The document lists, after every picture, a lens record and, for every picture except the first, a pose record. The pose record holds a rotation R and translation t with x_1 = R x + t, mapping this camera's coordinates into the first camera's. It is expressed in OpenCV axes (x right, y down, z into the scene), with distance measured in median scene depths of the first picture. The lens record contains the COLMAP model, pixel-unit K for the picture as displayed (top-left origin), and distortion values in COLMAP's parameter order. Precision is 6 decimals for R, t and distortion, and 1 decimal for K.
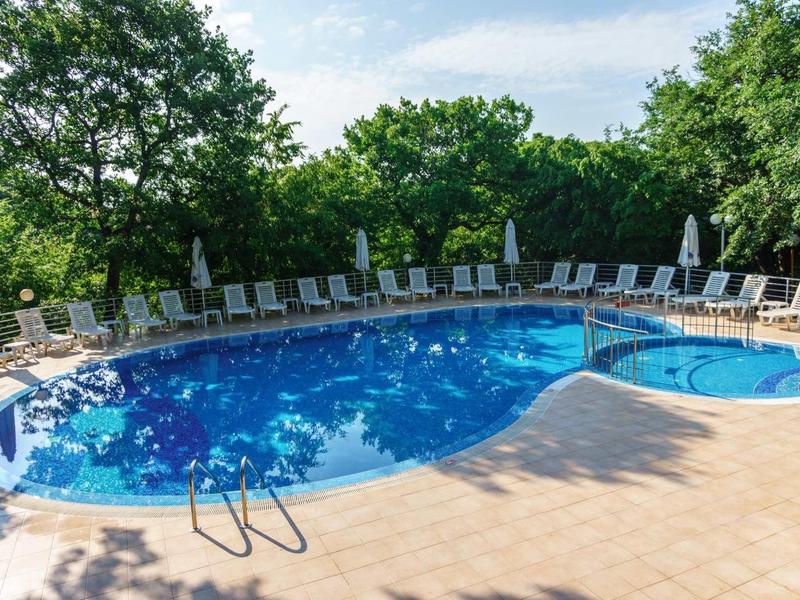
lens RADIAL K [[638.4, 0, 400.0], [0, 638.4, 300.0], [0, 0, 1]] dist [-0.017652, 0.000699]
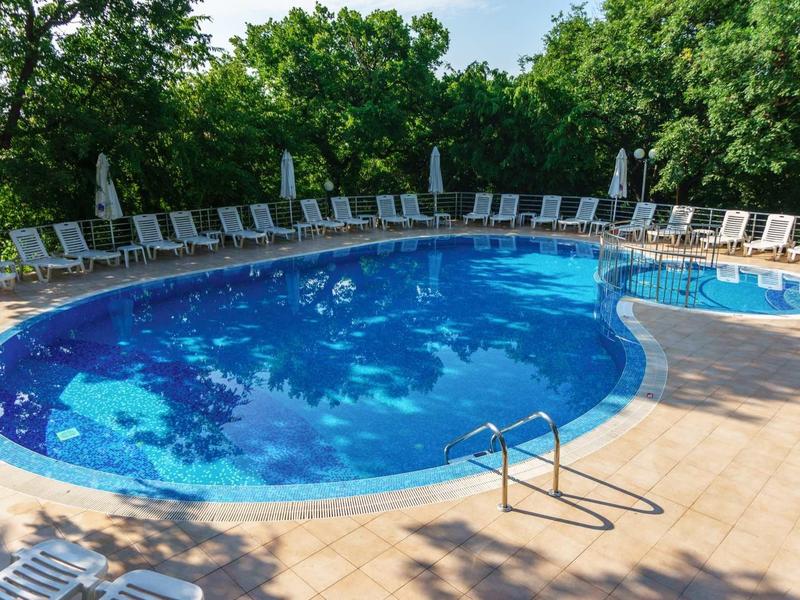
lens RADIAL K [[638.4, 0, 400.0], [0, 638.4, 300.0], [0, 0, 1]] dist [-0.017652, 0.000699]
pose [[0.931359, -0.046564, 0.361112, -0.247191], [0.009925, 0.994667, 0.102662, 0.003993], [-0.363966, -0.092031, 0.926854, 0.111337]]
